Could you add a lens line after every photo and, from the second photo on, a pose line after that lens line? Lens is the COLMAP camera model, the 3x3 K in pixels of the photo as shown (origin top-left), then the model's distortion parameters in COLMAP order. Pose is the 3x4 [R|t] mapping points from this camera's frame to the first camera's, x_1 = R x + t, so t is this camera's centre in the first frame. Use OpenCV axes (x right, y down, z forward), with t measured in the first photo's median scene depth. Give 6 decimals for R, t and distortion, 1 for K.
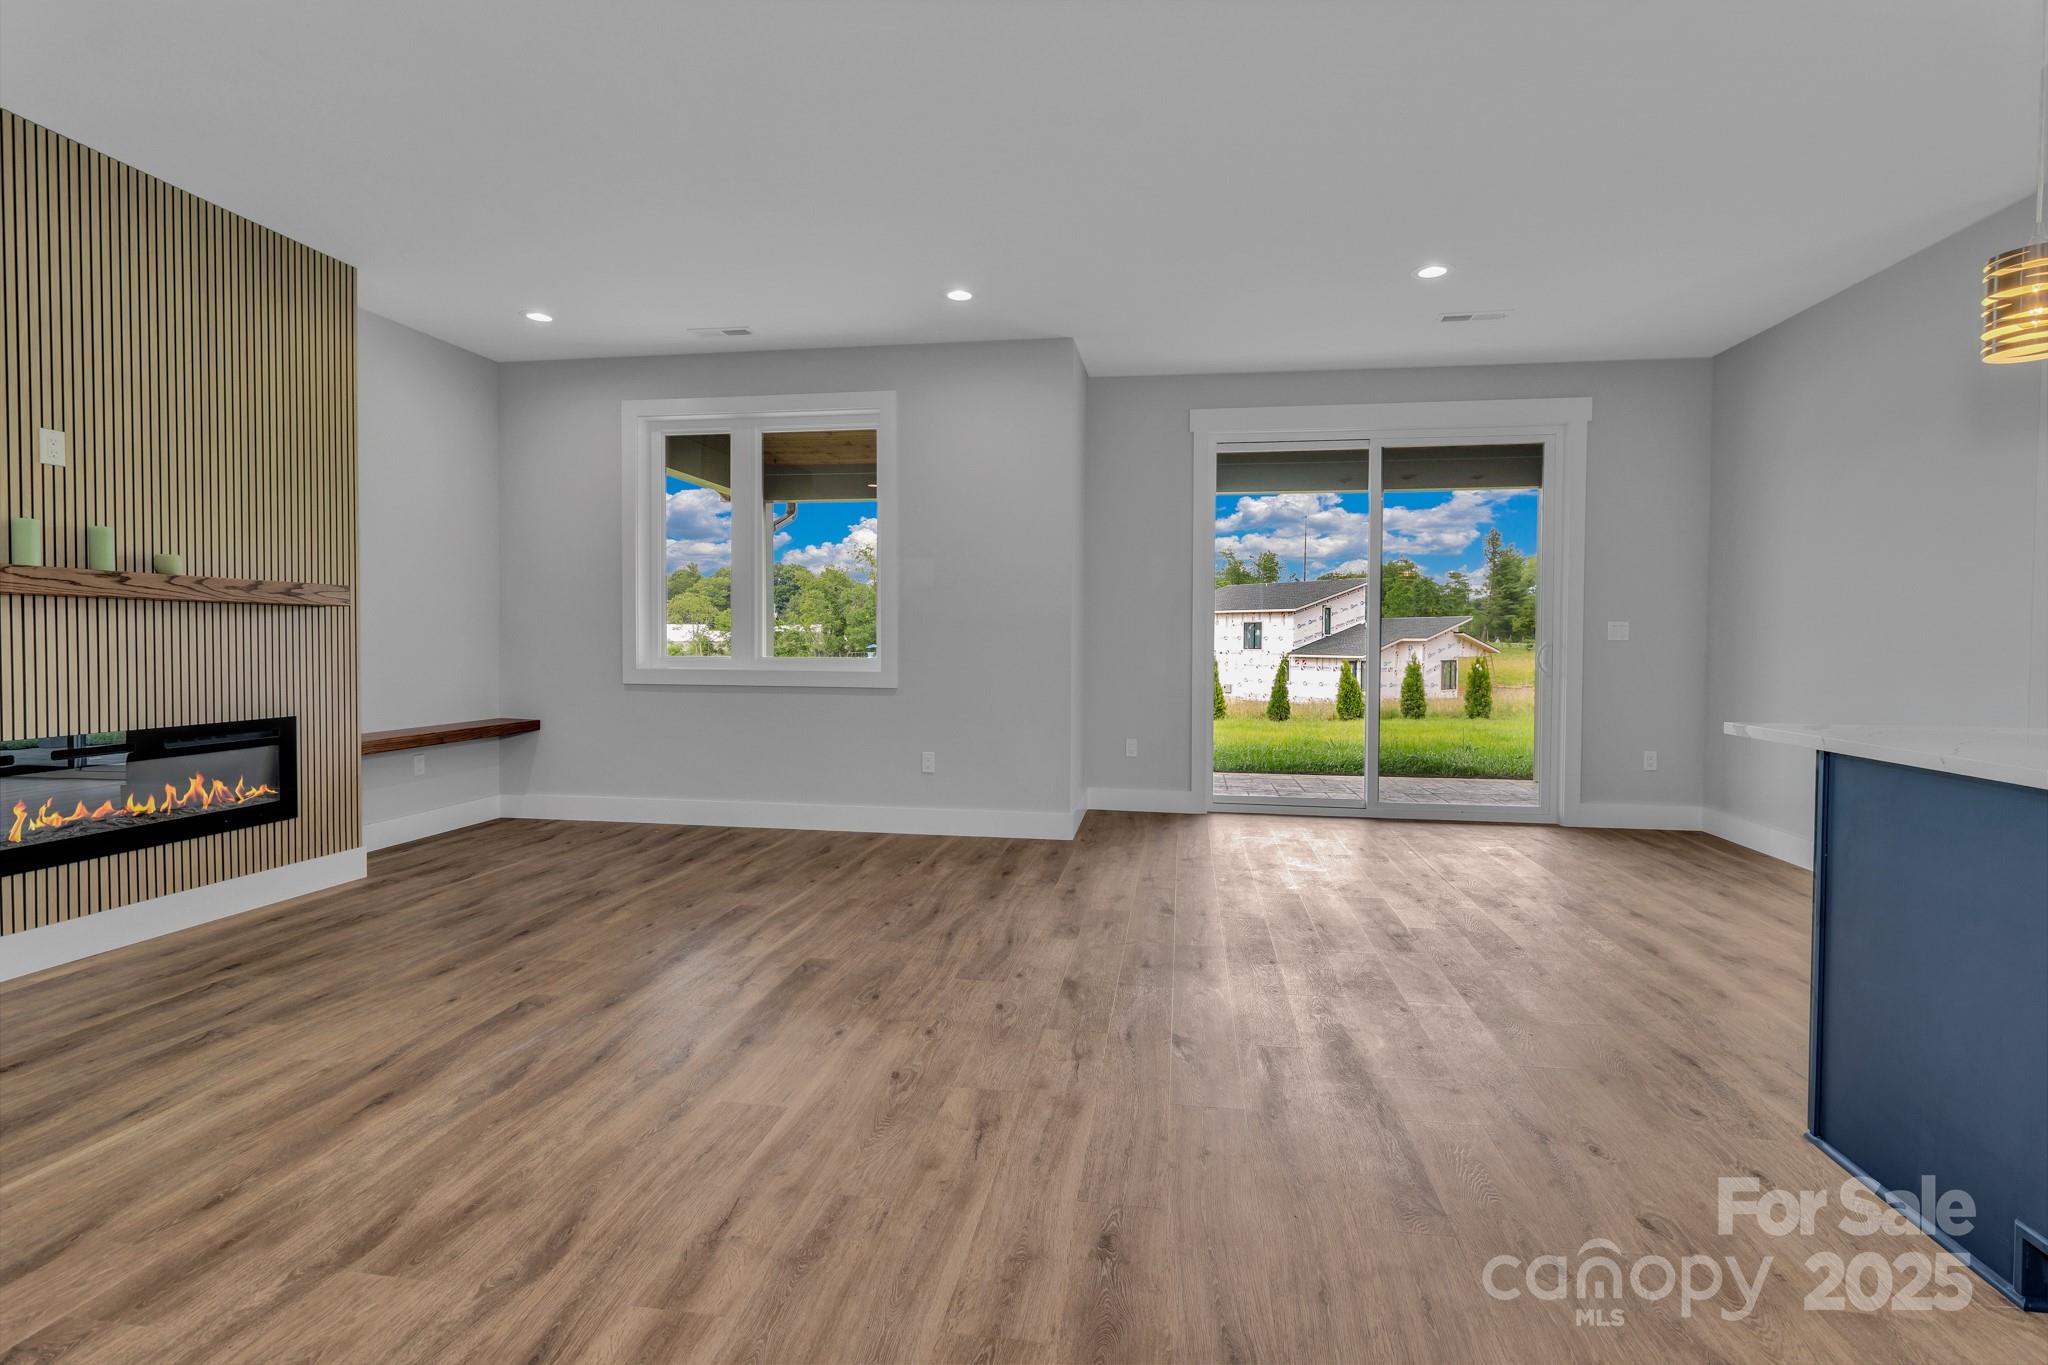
lens RADIAL K [[955.0, 0, 1029.8], [0, 955.0, 658.9], [0, 0, 1]] dist [0.002327, 0.000682]
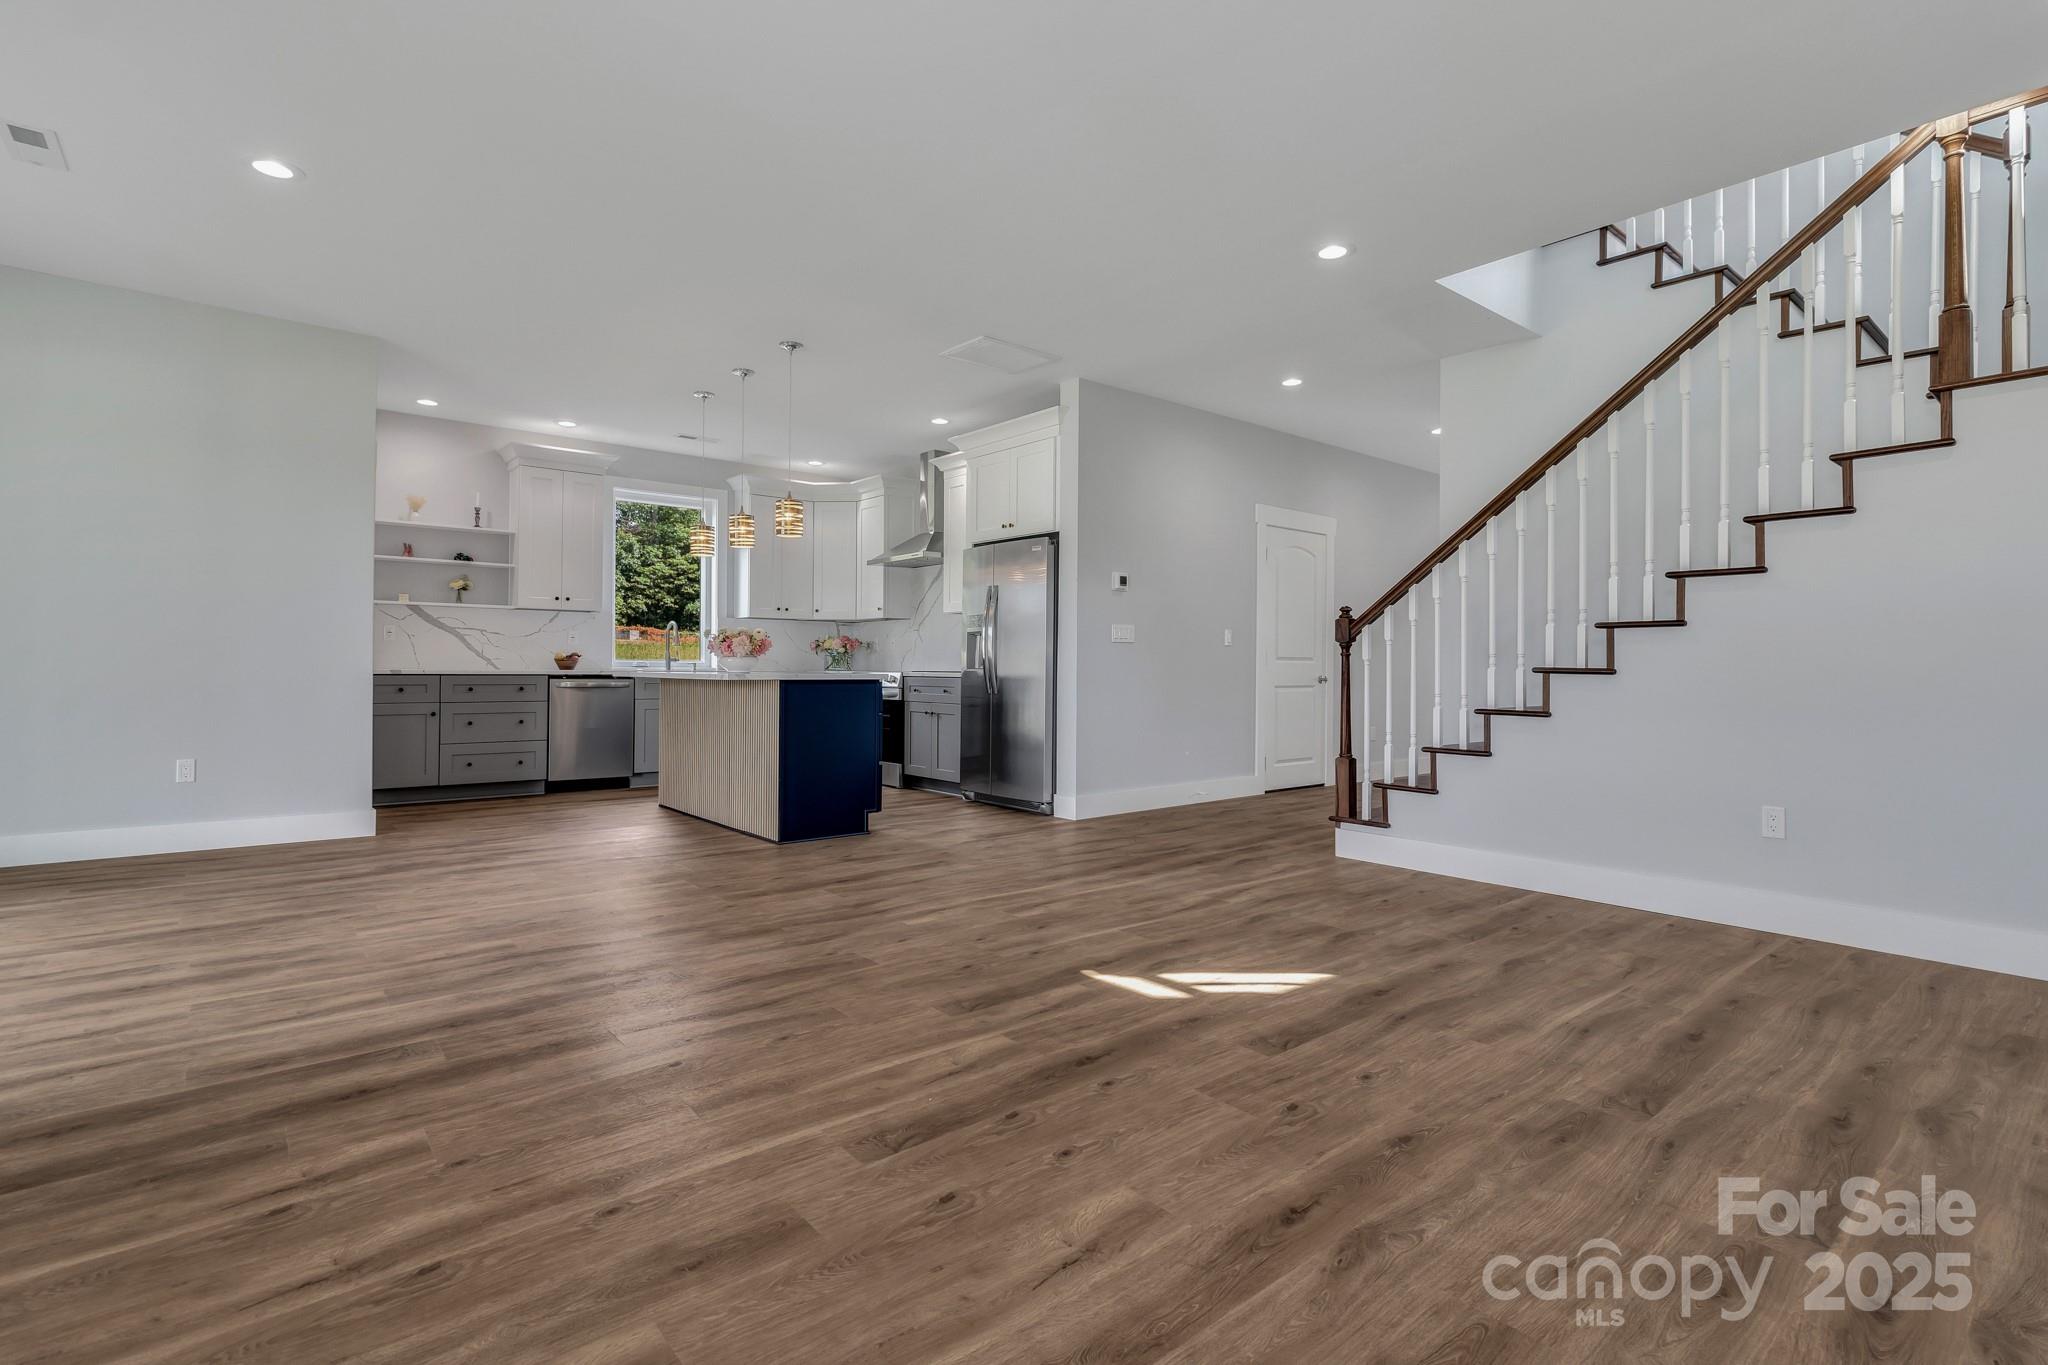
lens RADIAL K [[967.7, 0, 1023.9], [0, 967.7, 664.4], [0, 0, 1]] dist [0.000782, 0.000943]
pose [[-0.750770, -0.009894, 0.660490, -0.720708], [0.002341, 0.999842, 0.017639, 0.005676], [-0.660560, 0.014789, -0.750628, 1.398817]]
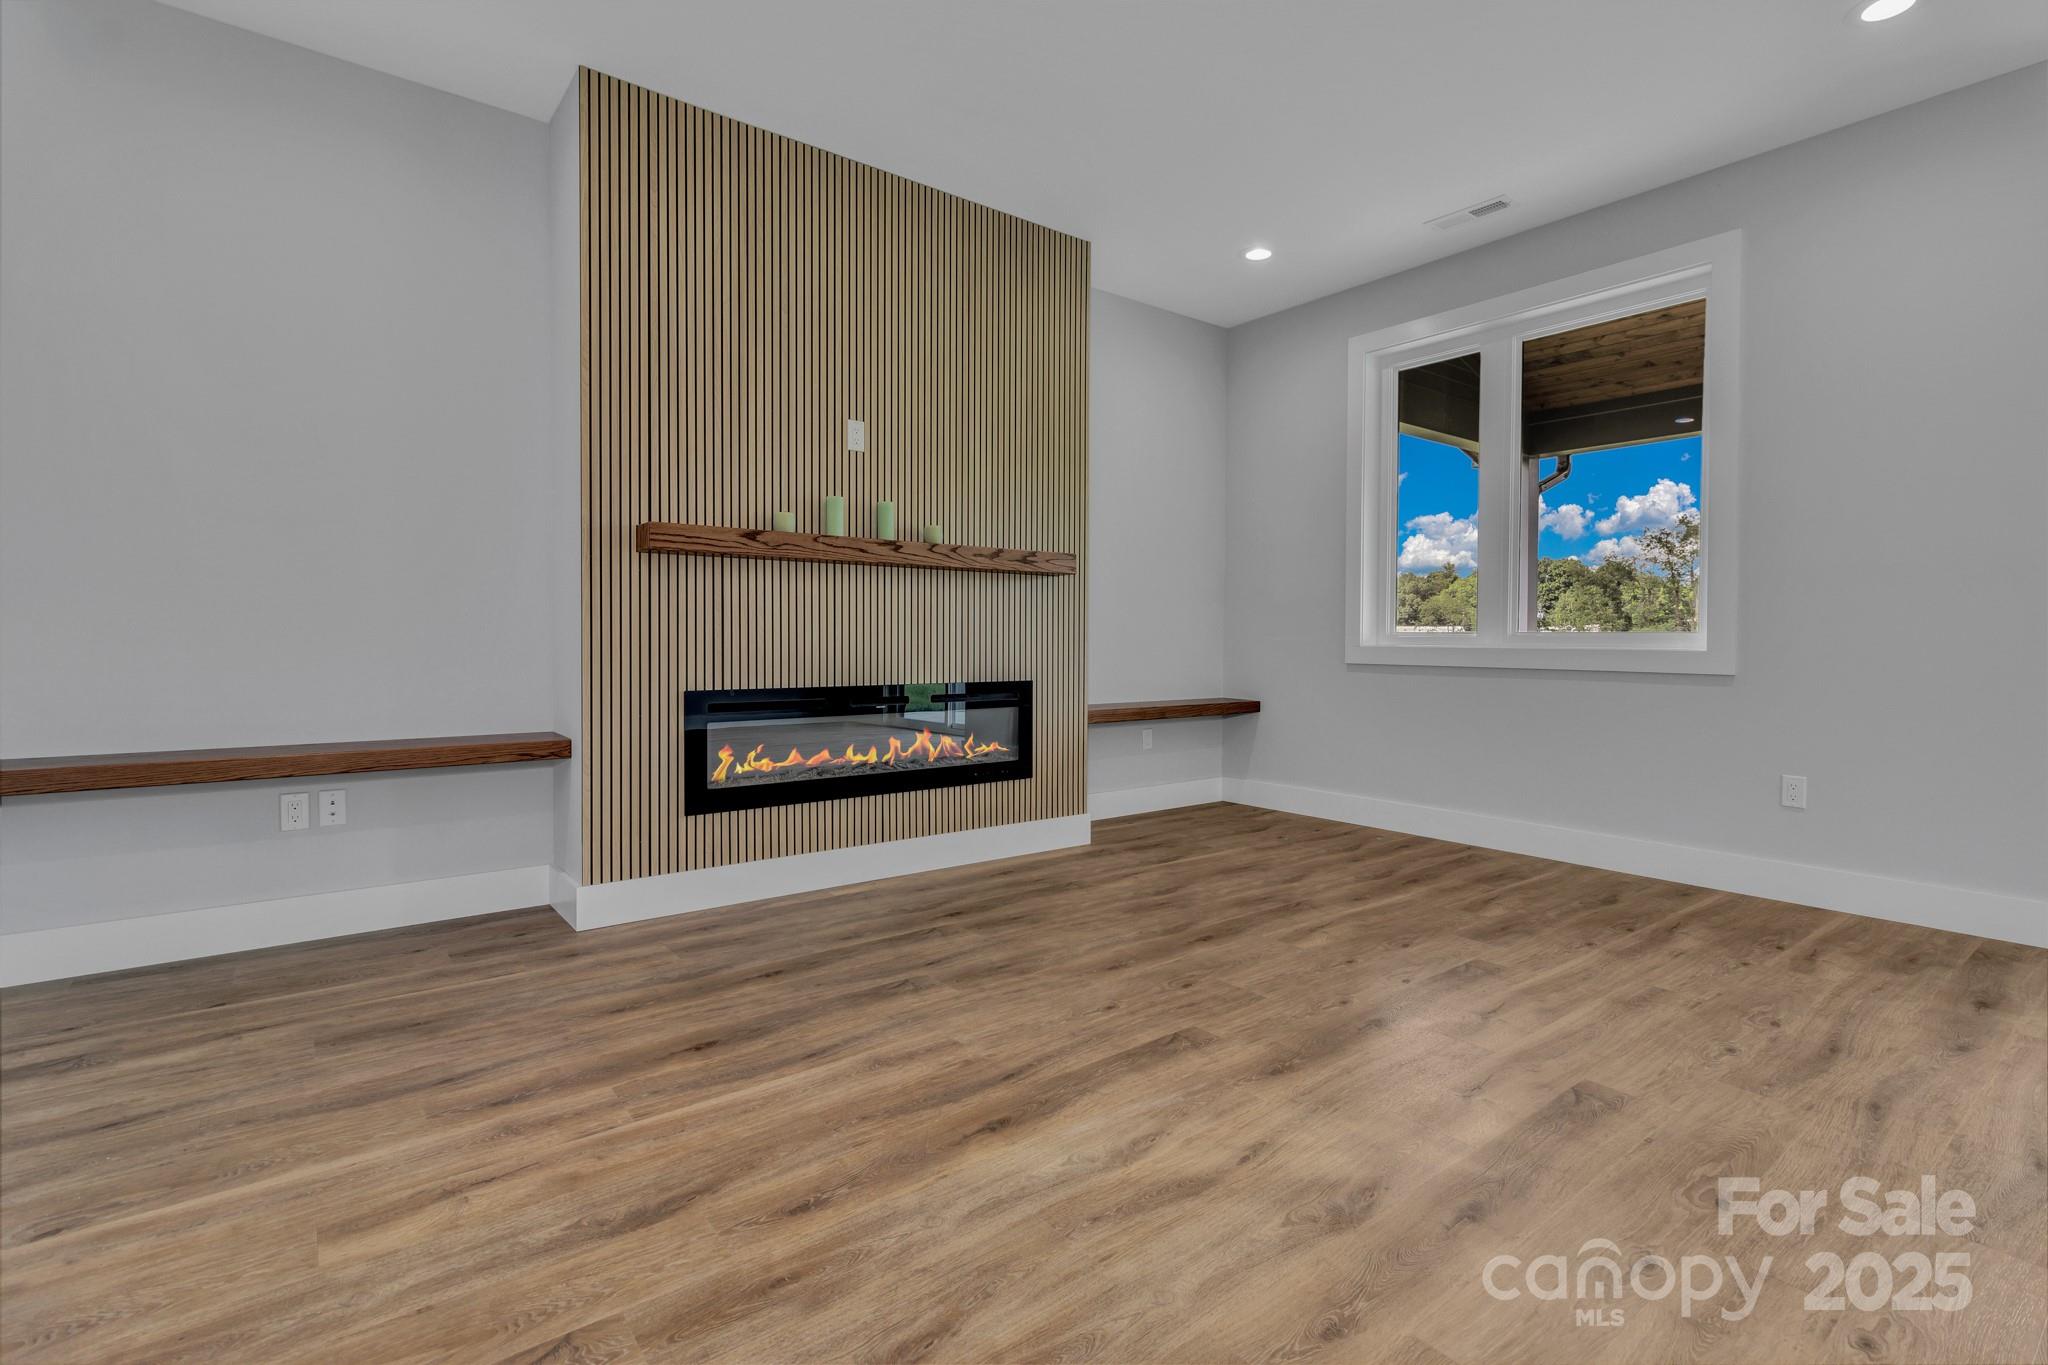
lens RADIAL K [[955.0, 0, 1029.8], [0, 955.0, 658.9], [0, 0, 1]] dist [0.002327, 0.000682]
pose [[0.730761, 0.012509, -0.682518, -0.064872], [-0.014517, 0.999891, 0.002782, 0.036780], [0.682479, 0.007875, 0.730863, 0.261063]]
